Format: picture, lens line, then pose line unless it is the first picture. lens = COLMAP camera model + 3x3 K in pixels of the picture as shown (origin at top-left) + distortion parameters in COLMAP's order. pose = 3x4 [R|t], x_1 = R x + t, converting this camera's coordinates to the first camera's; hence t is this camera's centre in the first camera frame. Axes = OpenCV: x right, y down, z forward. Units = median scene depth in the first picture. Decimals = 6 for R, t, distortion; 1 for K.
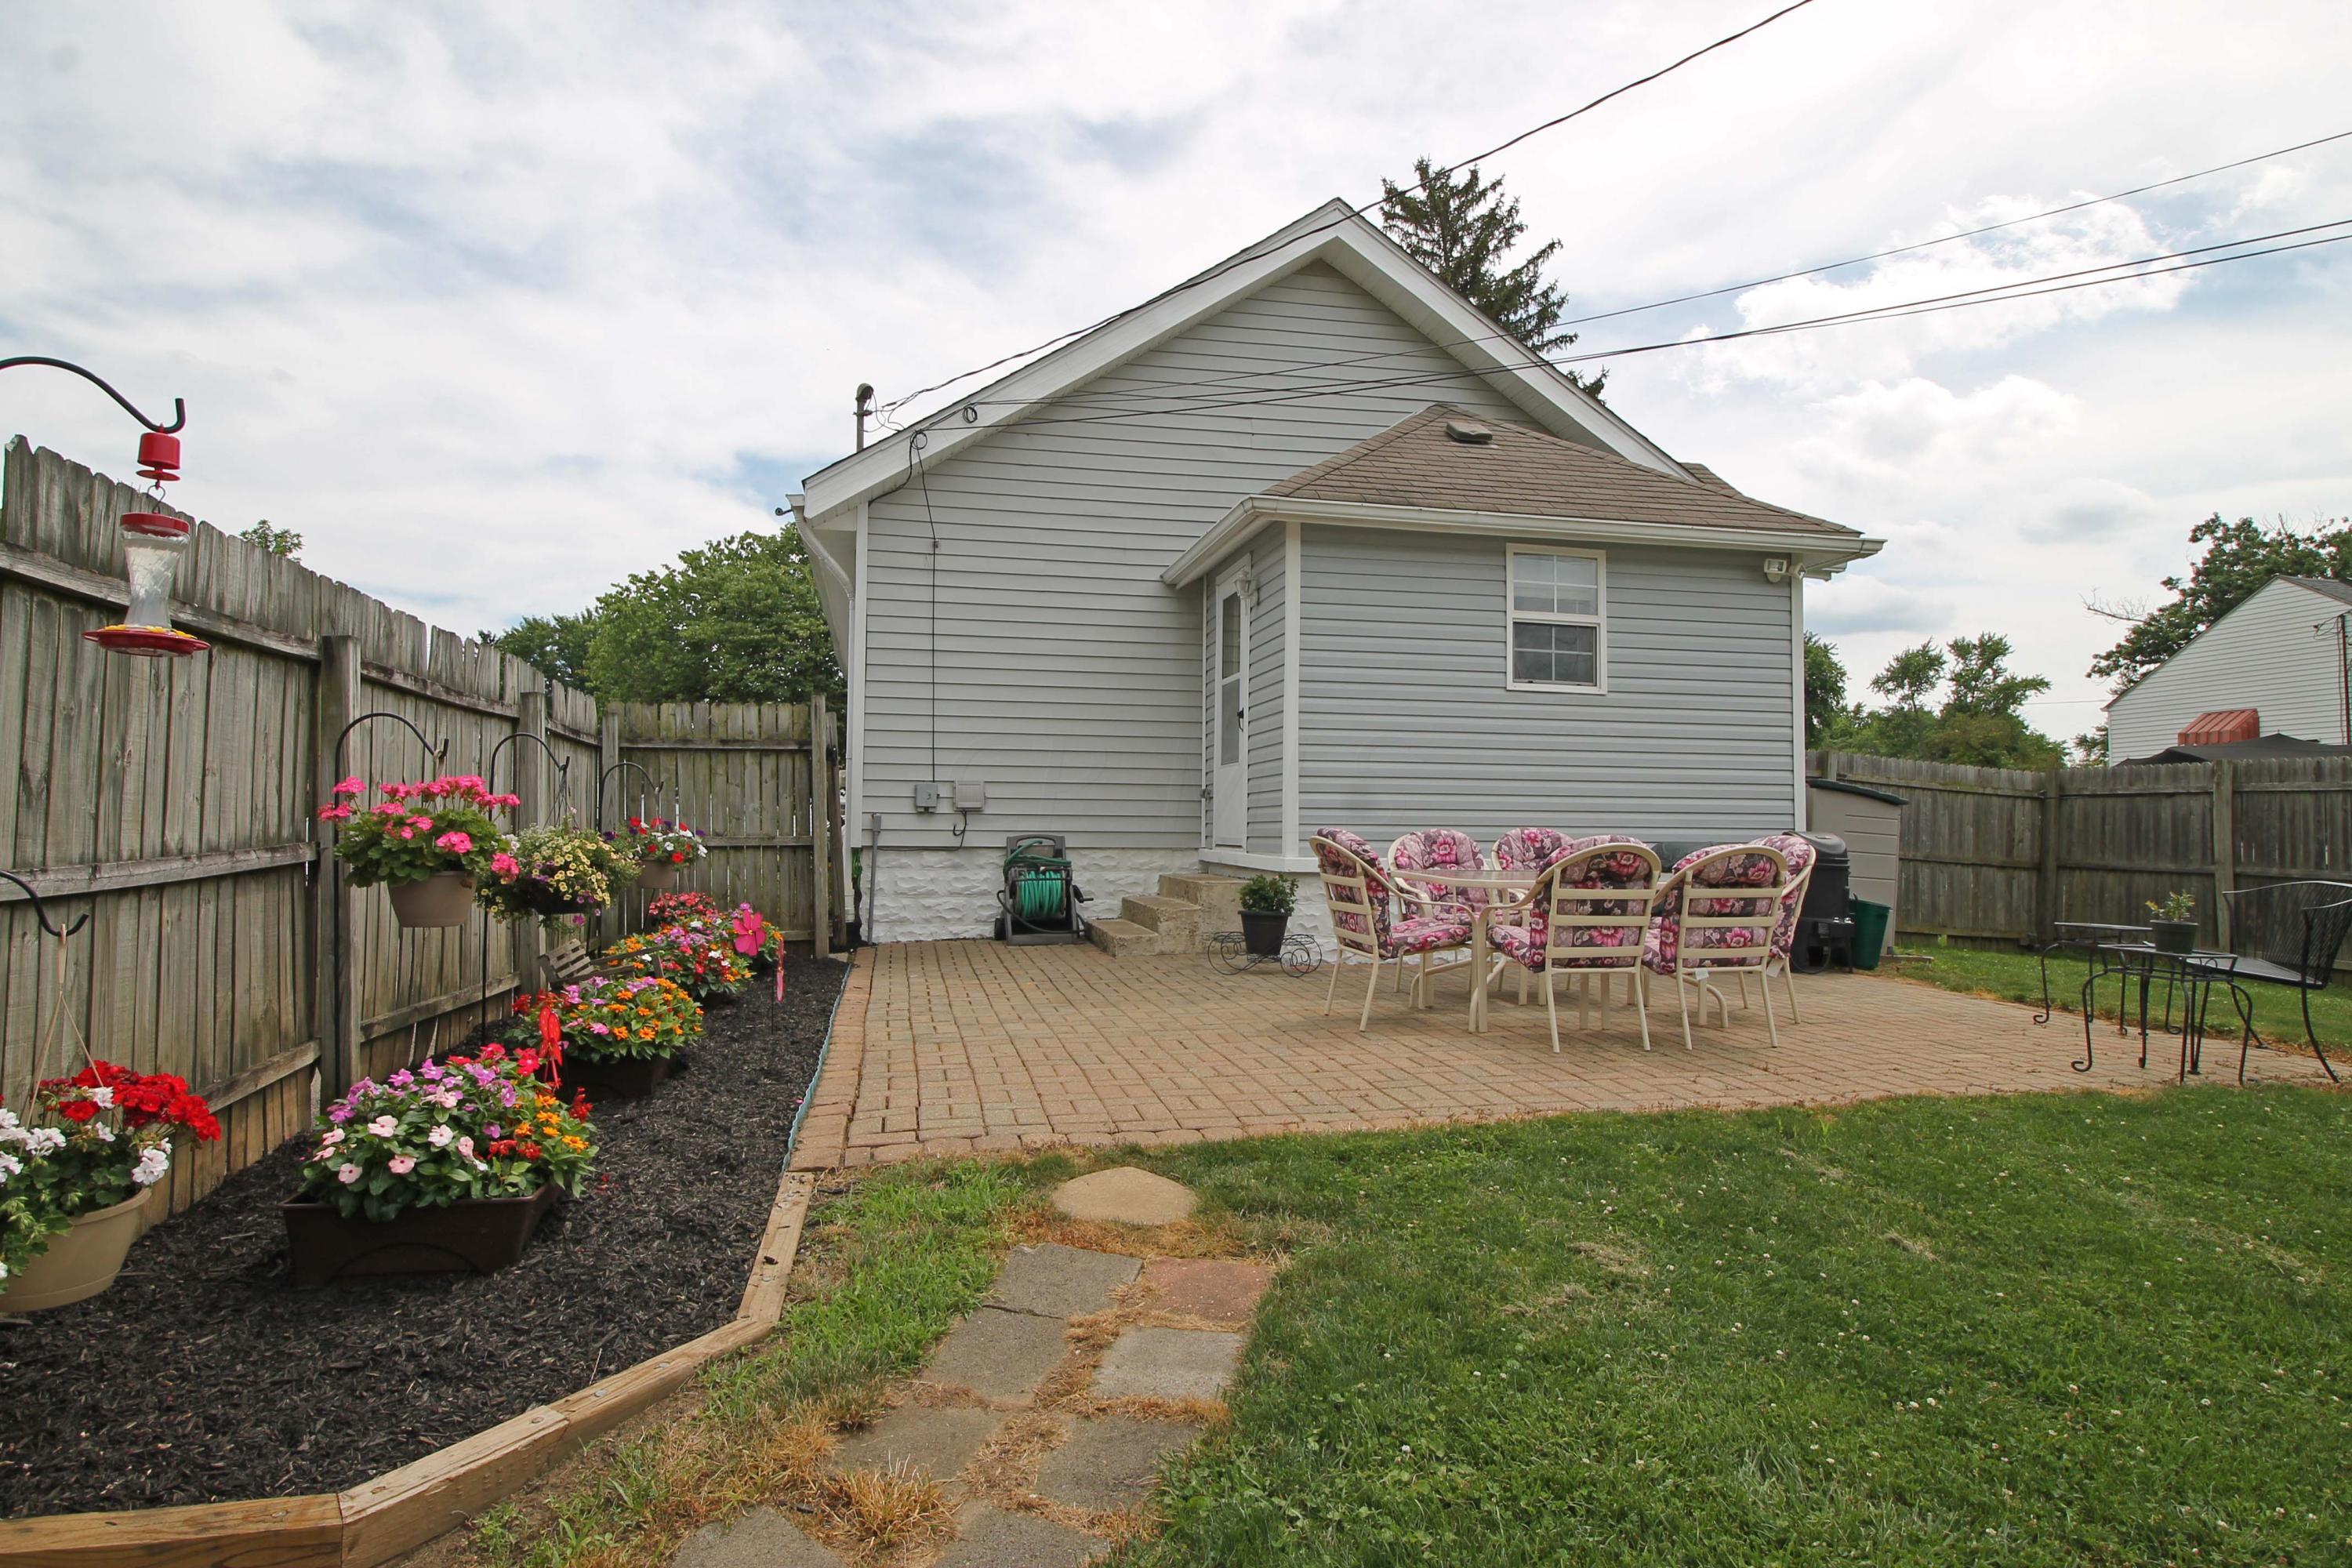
lens RADIAL K [[1284.5, 0, 1175.4], [0, 1284.5, 767.9], [0, 0, 1]] dist [0.003328, -0.009619]
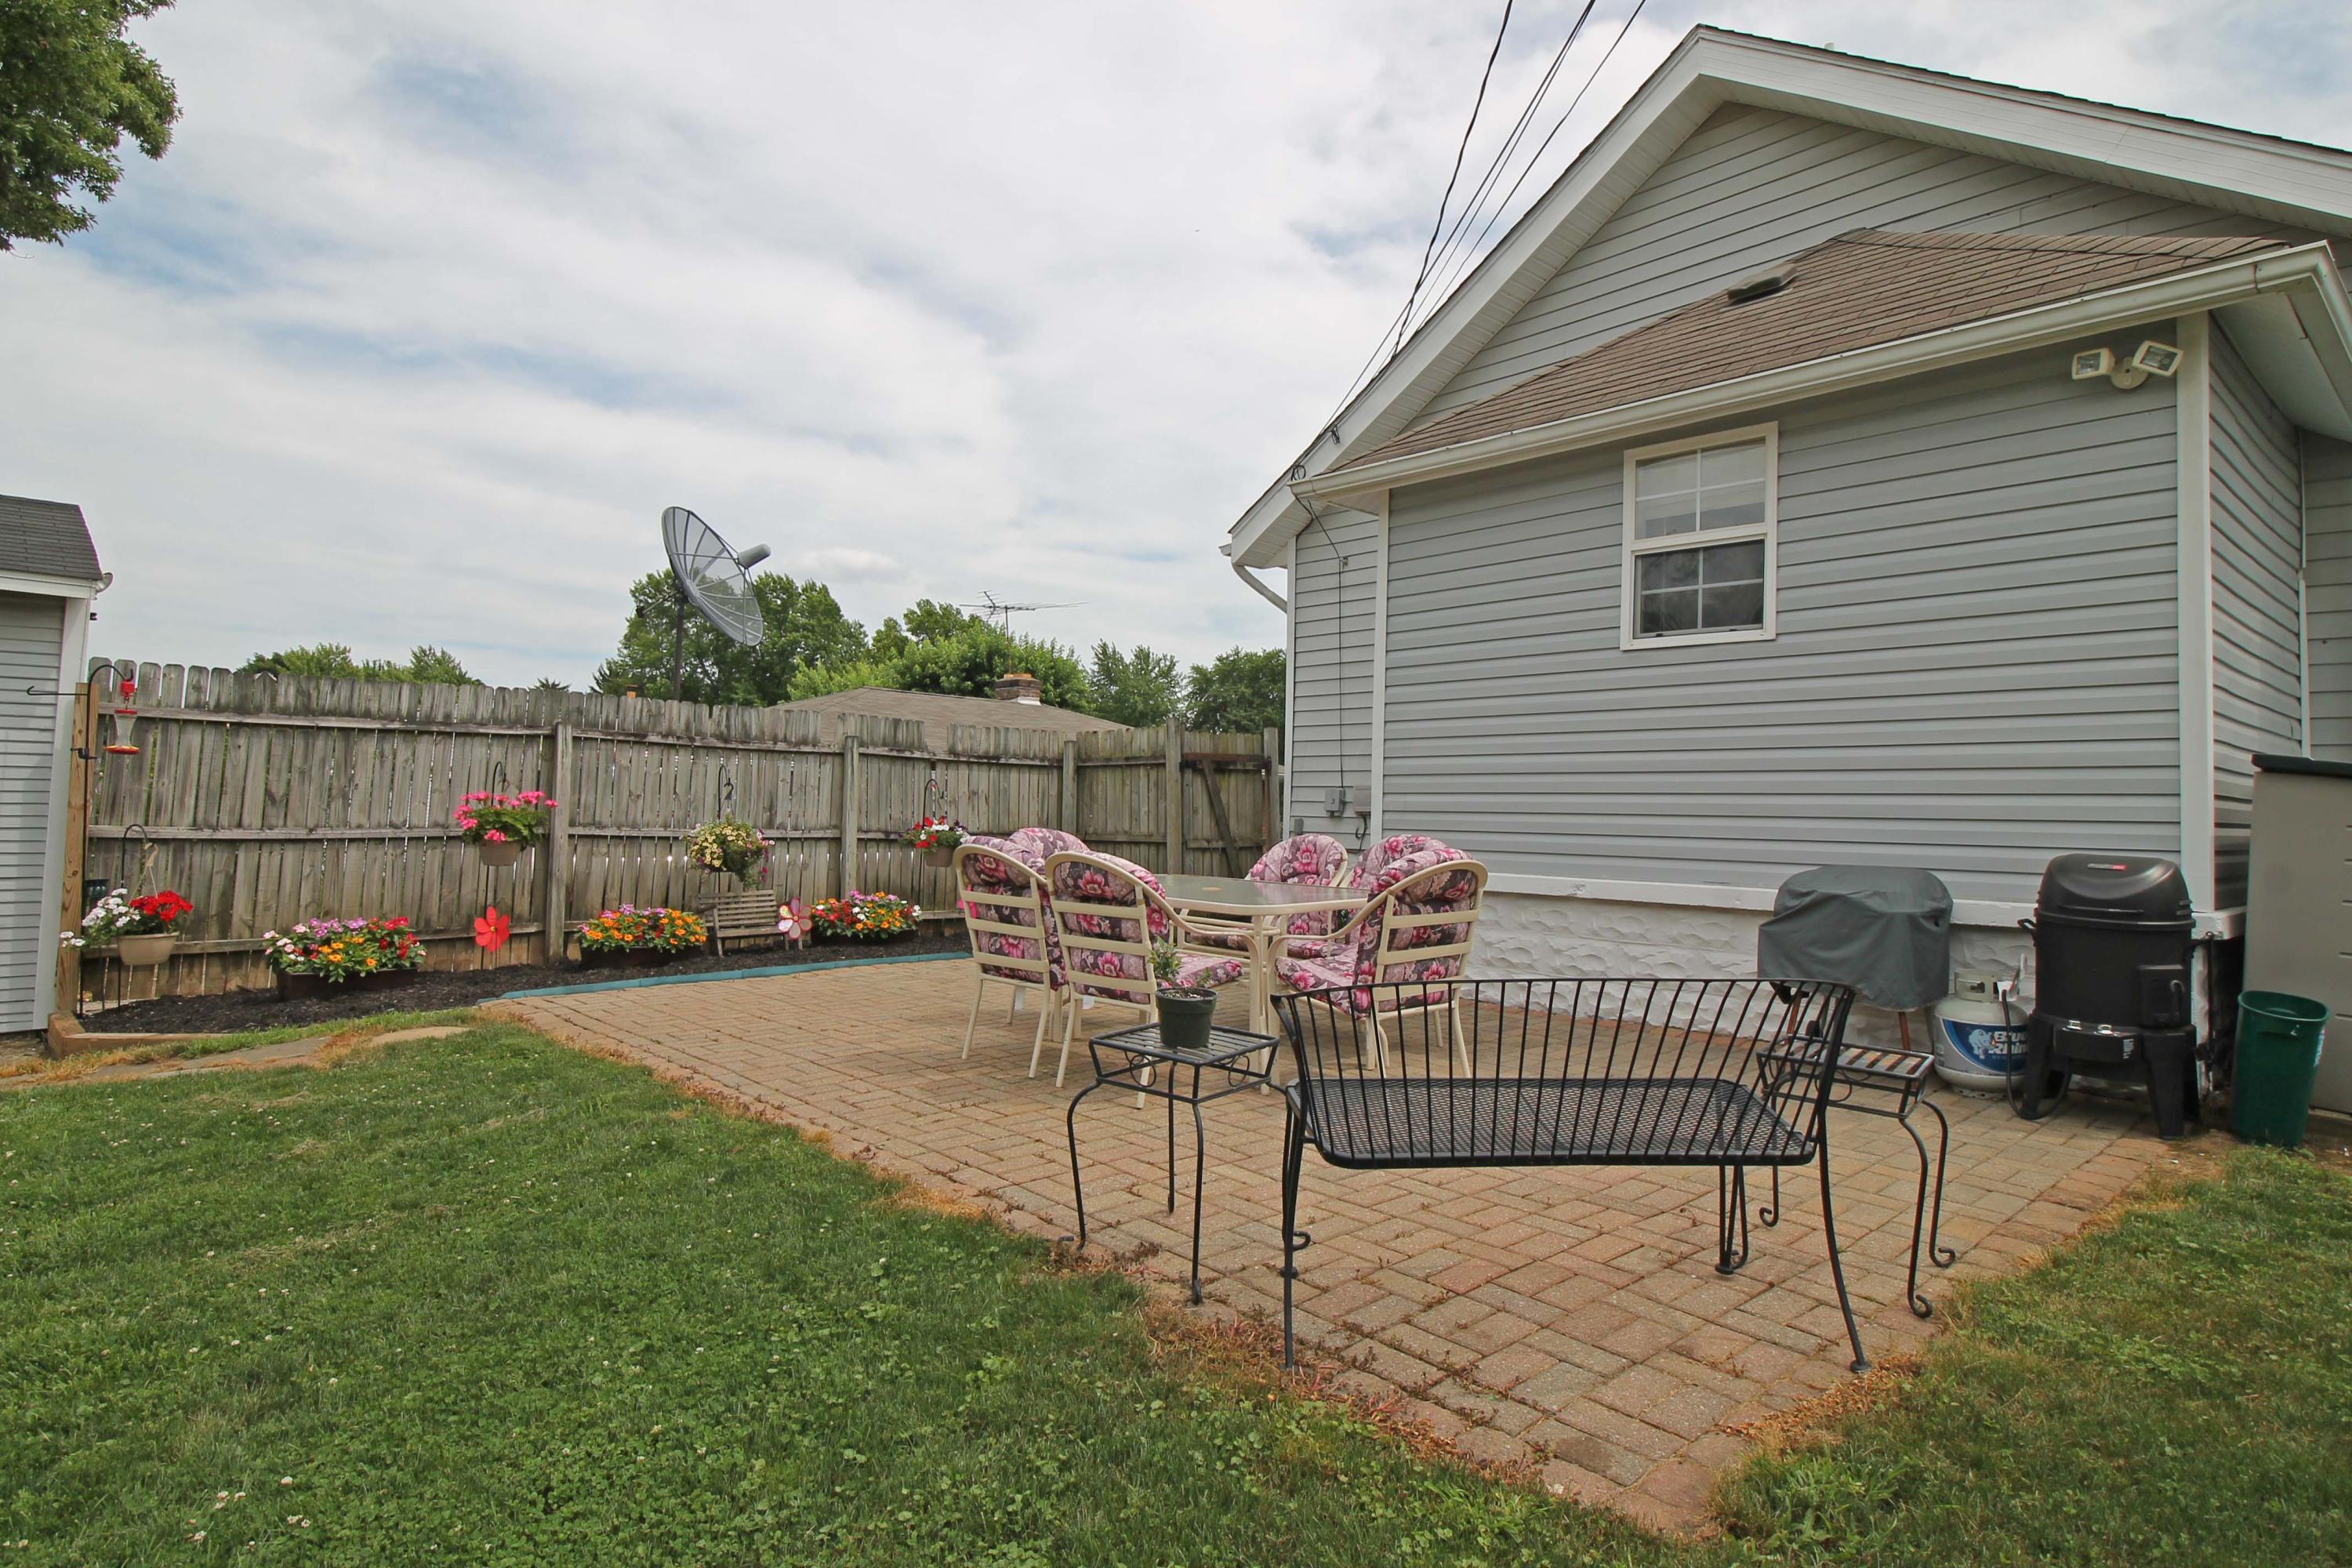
lens RADIAL K [[1284.5, 0, 1181.1], [0, 1284.5, 781.2], [0, 0, 1]] dist [0.003328, -0.009619]
pose [[0.502892, -0.020961, -0.864095, 0.721329], [0.023568, 0.999667, -0.010533, 0.014977], [0.864028, -0.015068, 0.503219, 0.385842]]
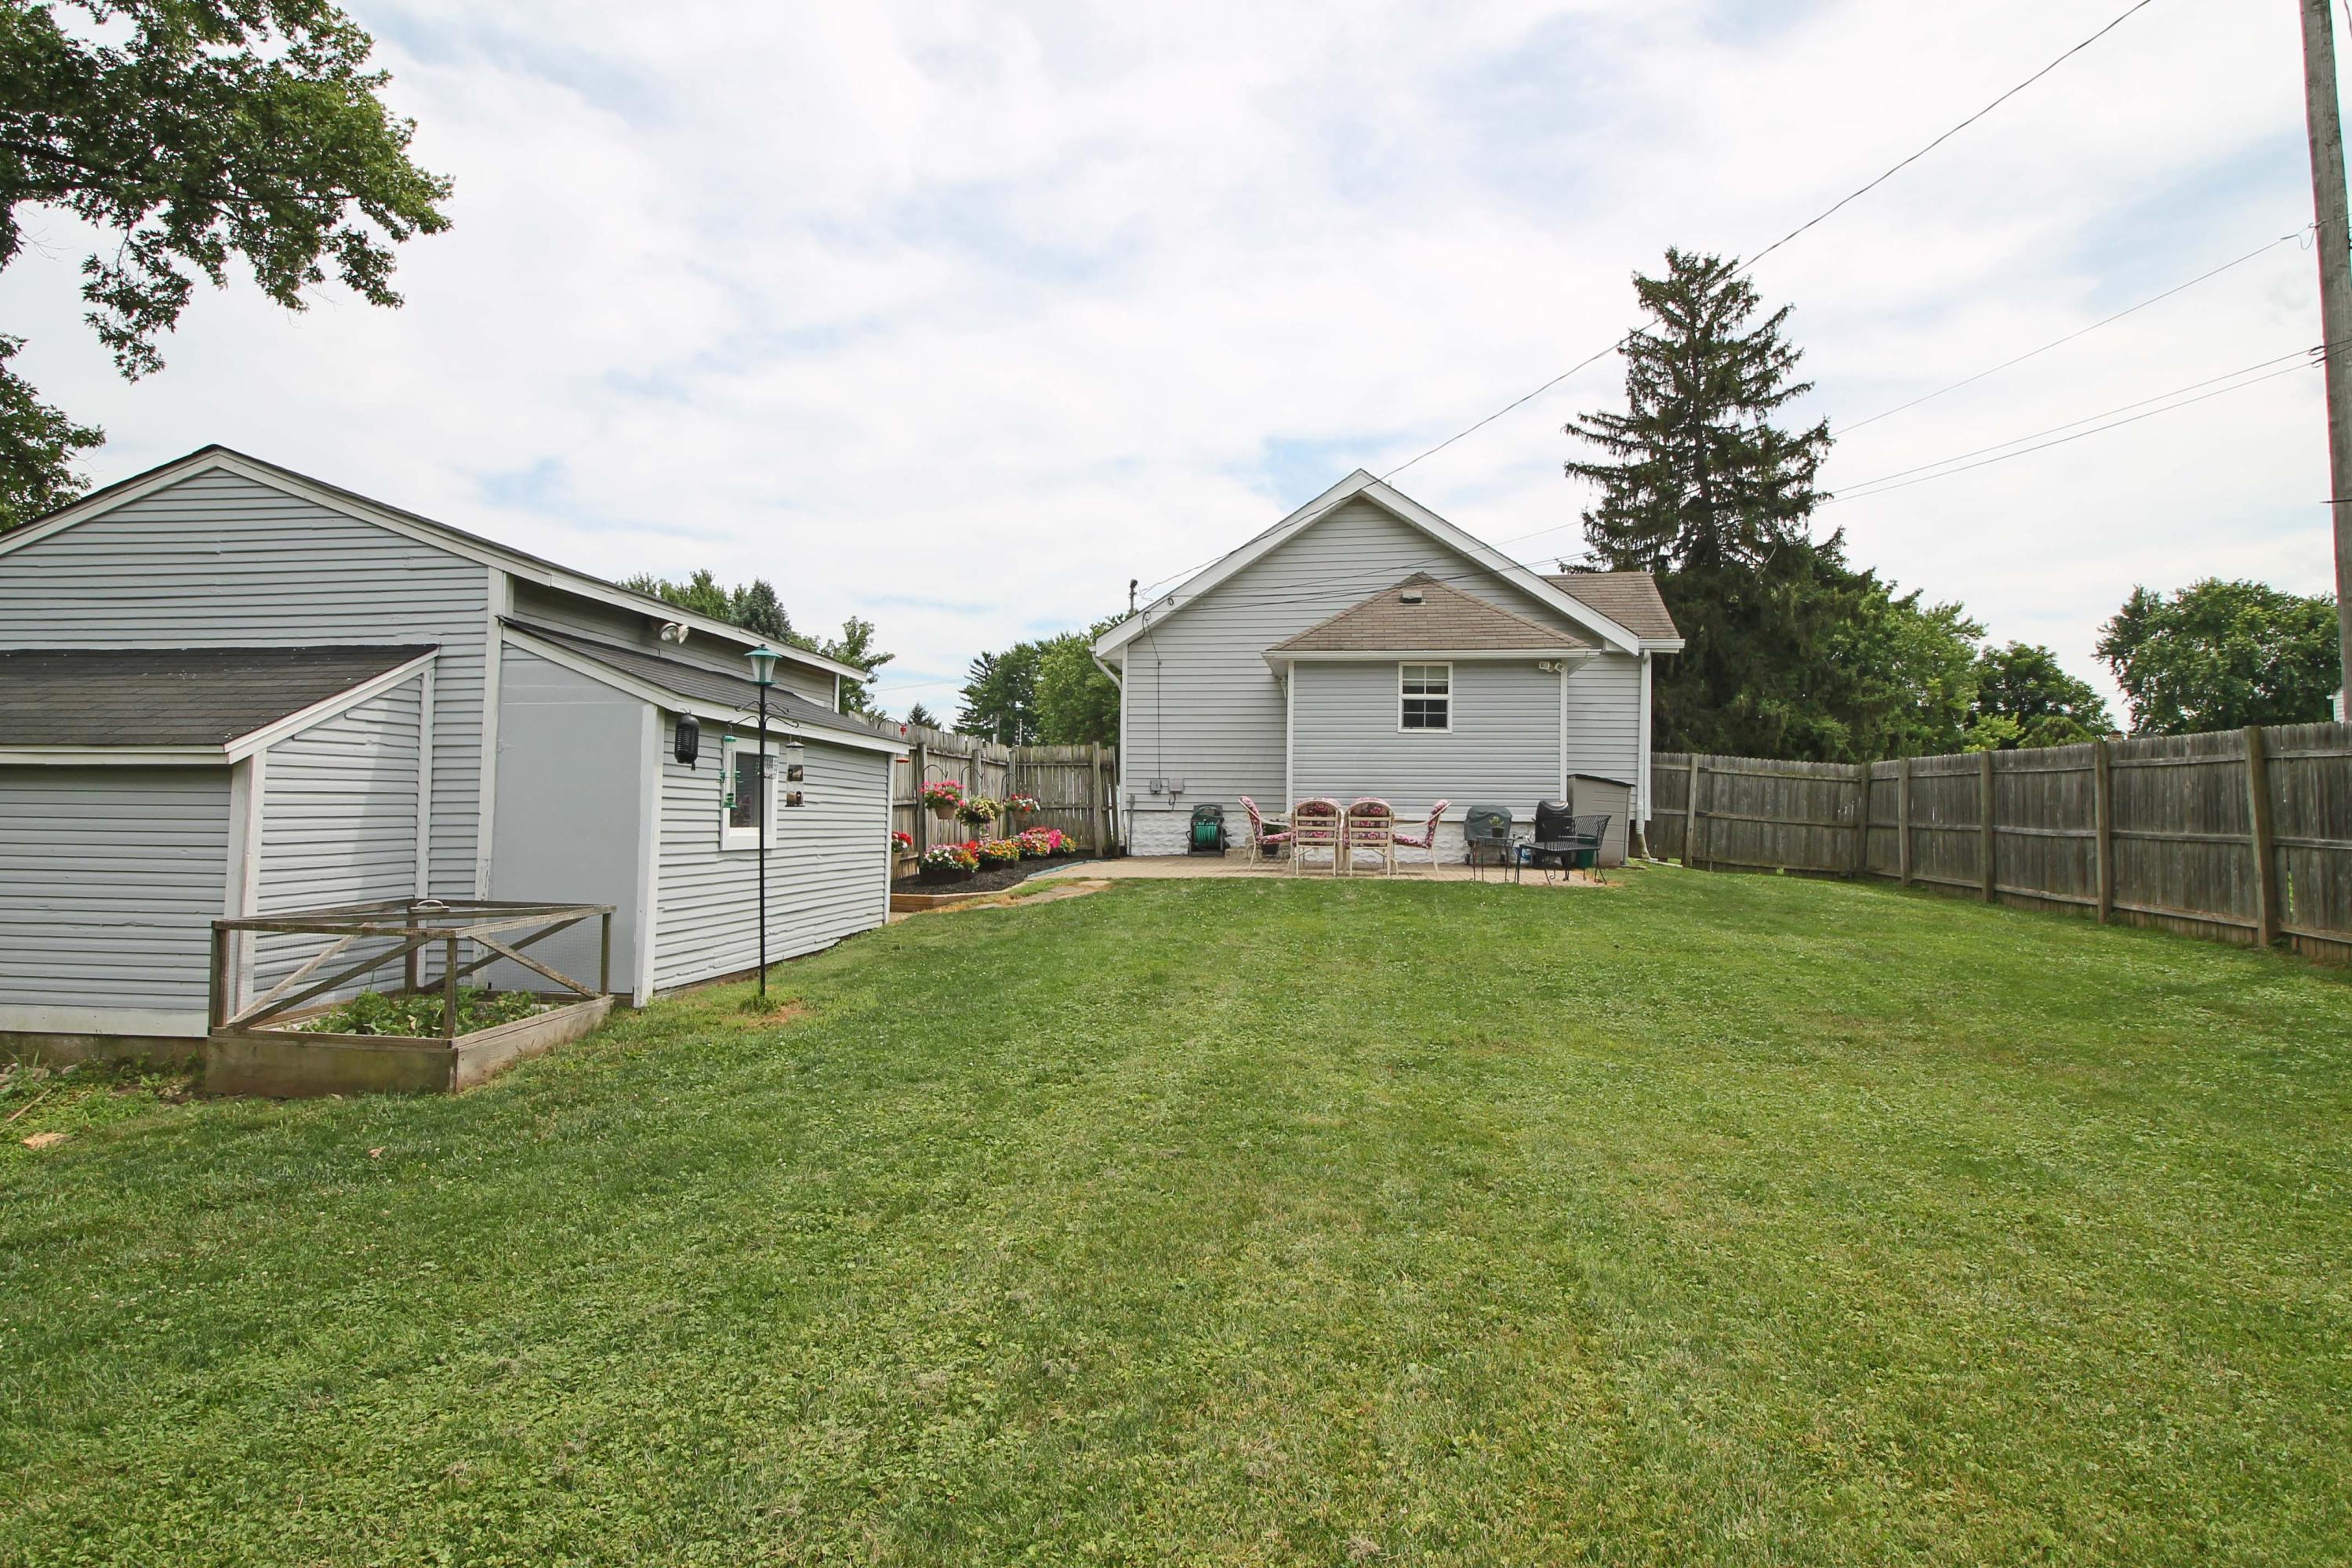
lens RADIAL K [[1284.5, 0, 1172.0], [0, 1284.5, 792.8], [0, 0, 1]] dist [0.003328, -0.009619]
pose [[0.937810, -0.004625, -0.347119, 0.599875], [0.013934, 0.999607, 0.024327, -0.017663], [0.346870, -0.027651, 0.937506, -1.020271]]
